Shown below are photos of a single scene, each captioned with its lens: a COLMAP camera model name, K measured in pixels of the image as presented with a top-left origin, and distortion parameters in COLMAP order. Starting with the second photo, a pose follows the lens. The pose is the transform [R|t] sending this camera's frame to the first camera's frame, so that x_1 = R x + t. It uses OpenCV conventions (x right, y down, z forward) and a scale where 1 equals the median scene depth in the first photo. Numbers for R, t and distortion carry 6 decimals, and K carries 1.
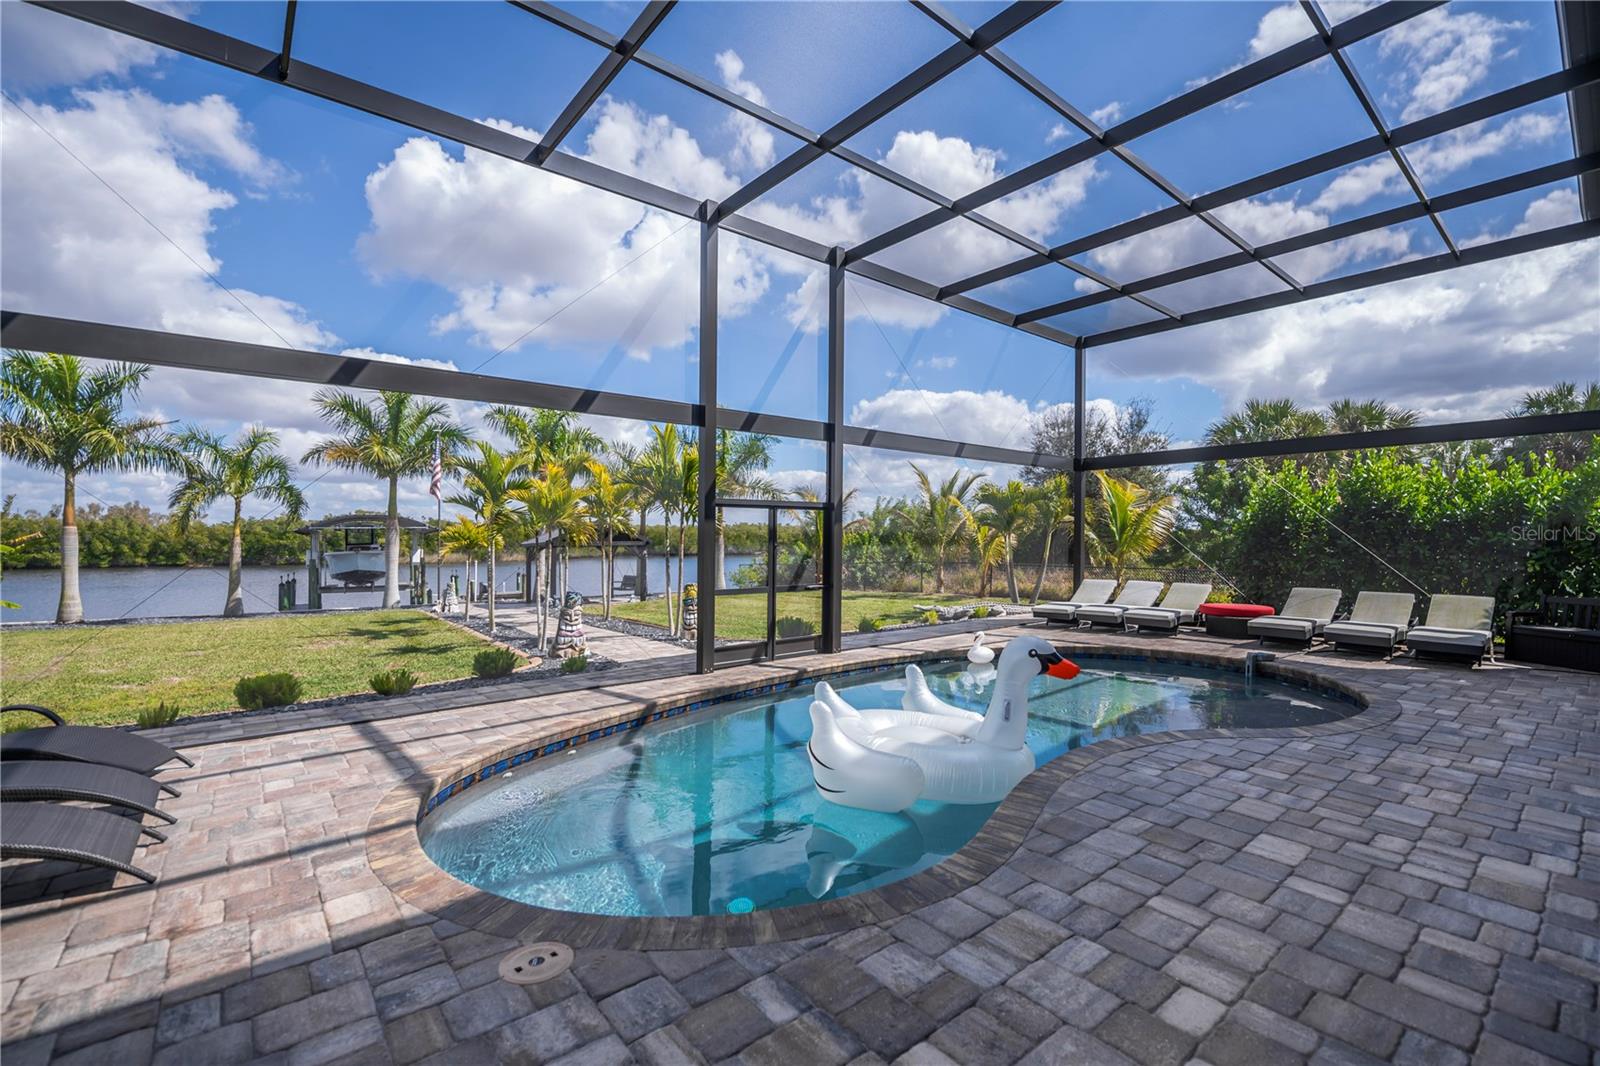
lens RADIAL K [[706.7, 0, 808.3], [0, 706.7, 546.5], [0, 0, 1]] dist [-0.003242, -0.002183]
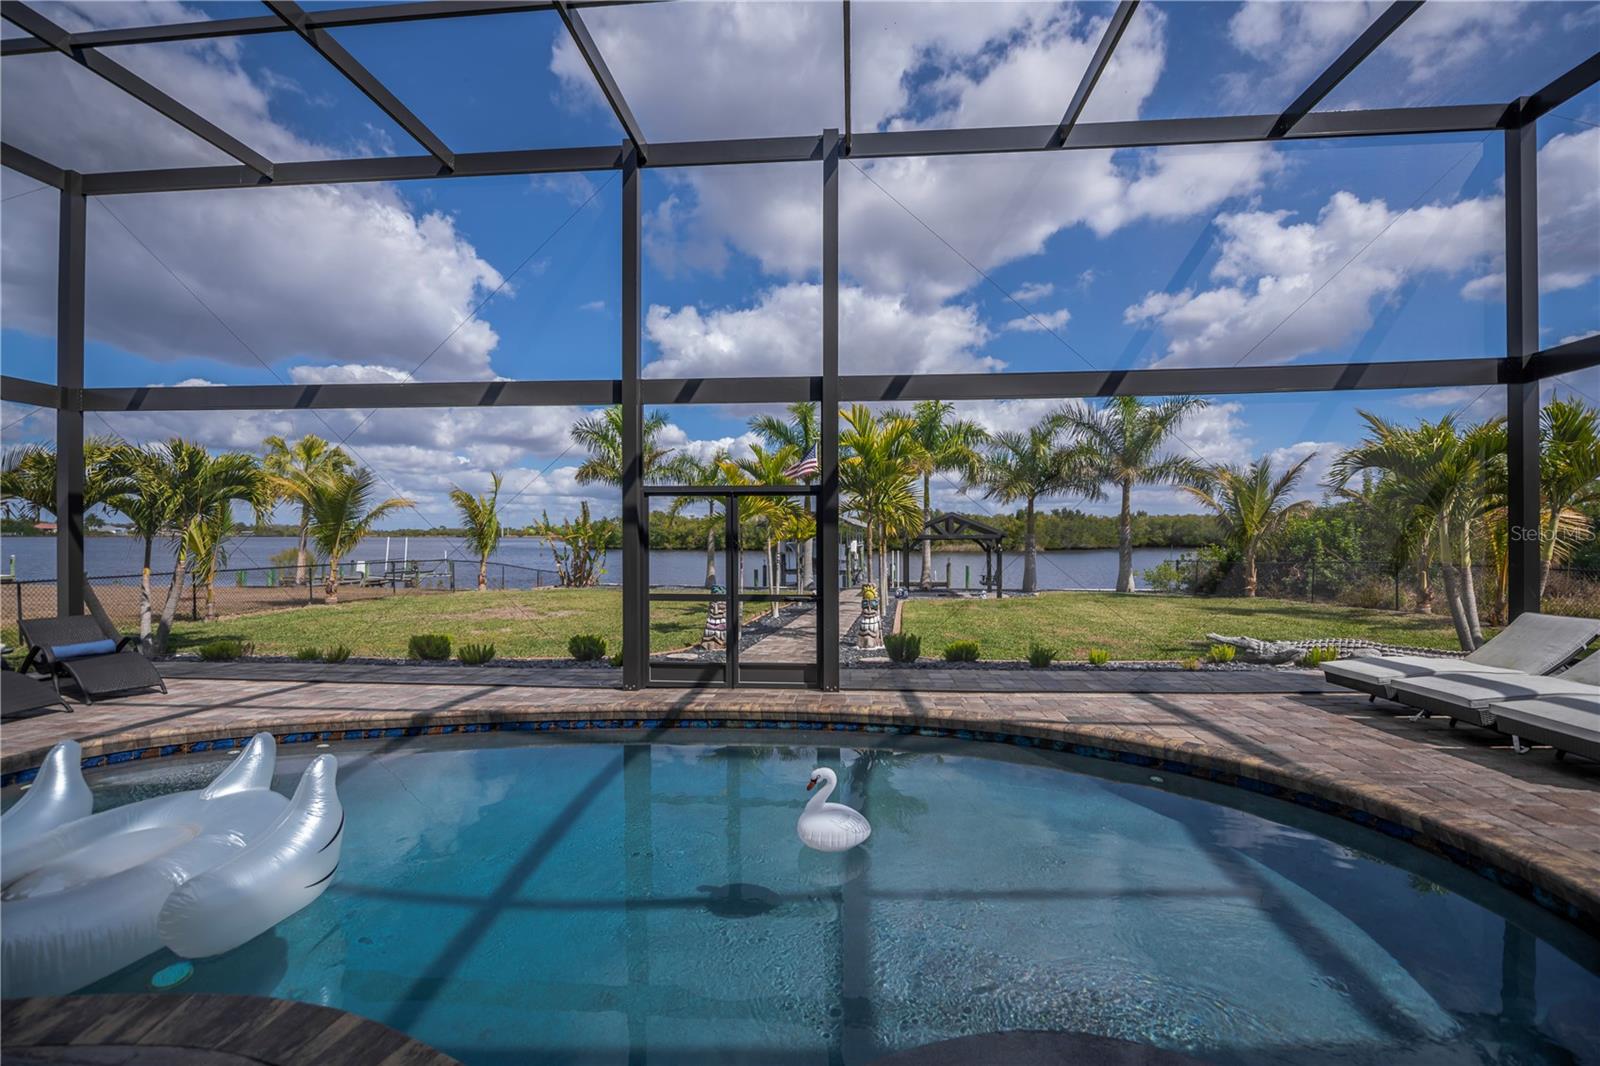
lens RADIAL K [[665.2, 0, 797.6], [0, 665.2, 533.5], [0, 0, 1]] dist [-0.006487, -0.000044]
pose [[0.717247, 0.002789, -0.696814, 0.318161], [-0.006244, 0.999978, -0.002424, -0.006015], [0.696791, 0.006090, 0.717248, 0.309824]]
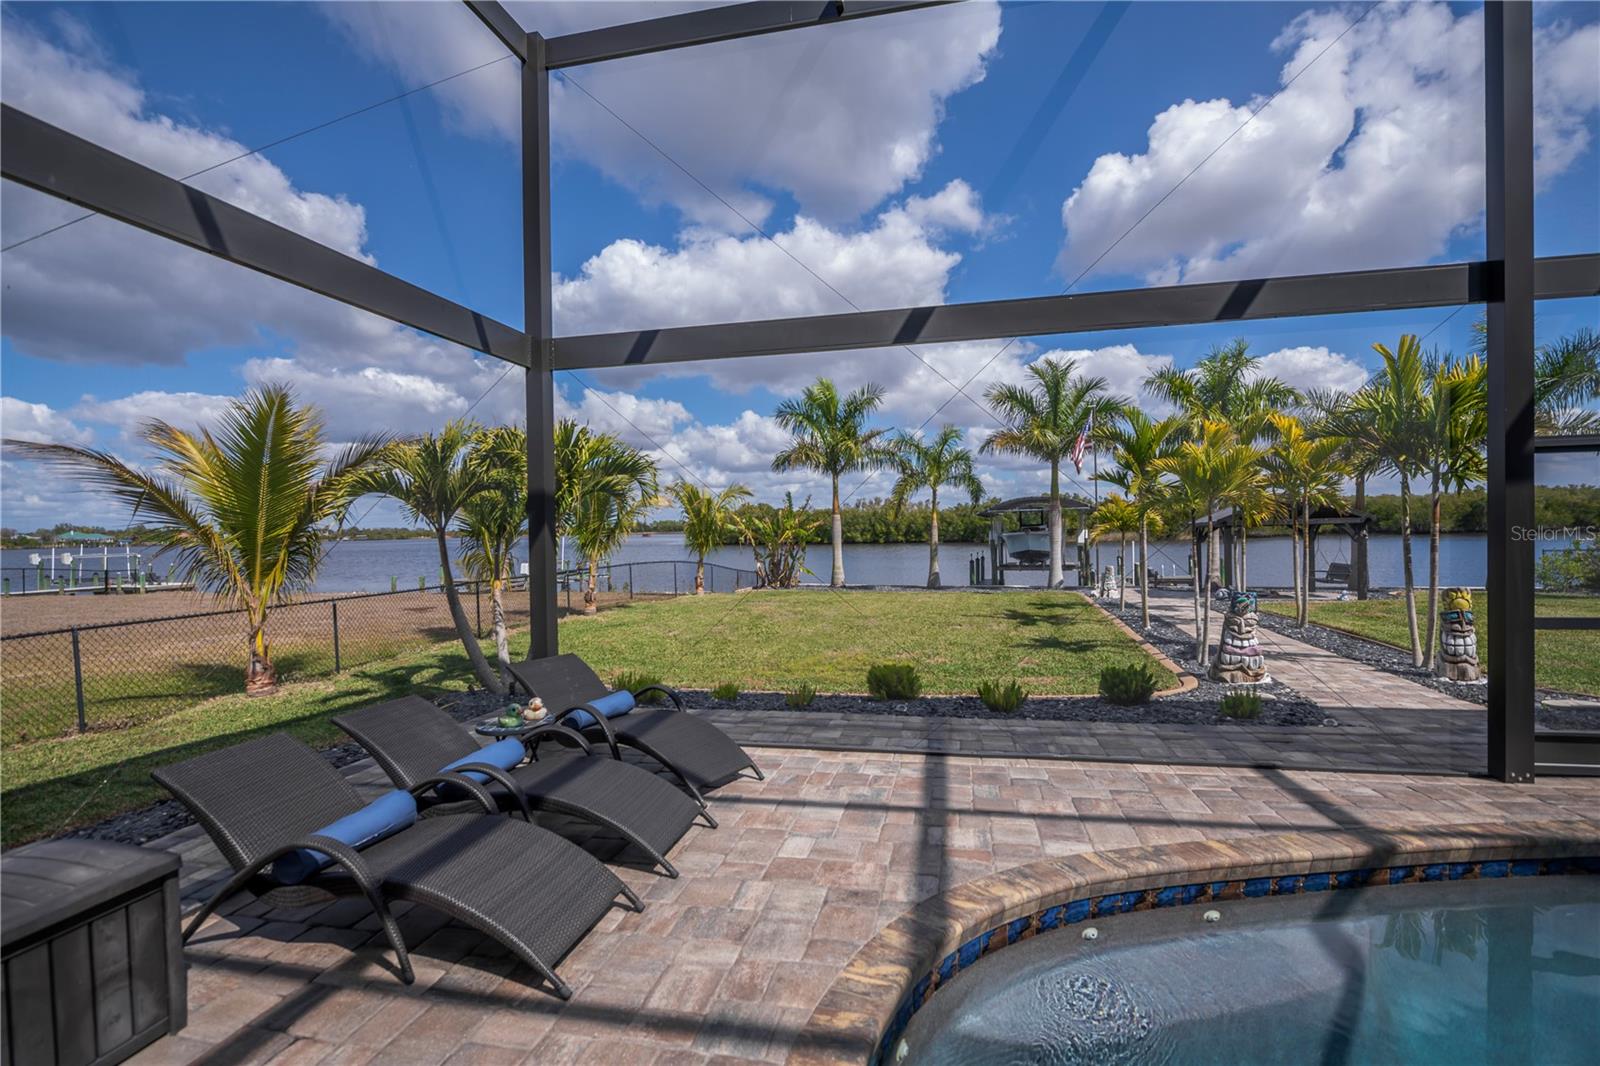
lens RADIAL K [[706.7, 0, 807.6], [0, 706.7, 522.2], [0, 0, 1]] dist [-0.003242, -0.002183]
pose [[0.625252, -0.014905, -0.780281, -0.036364], [0.012854, 0.999879, -0.008800, -0.005750], [0.780317, -0.004527, 0.625368, 0.155433]]
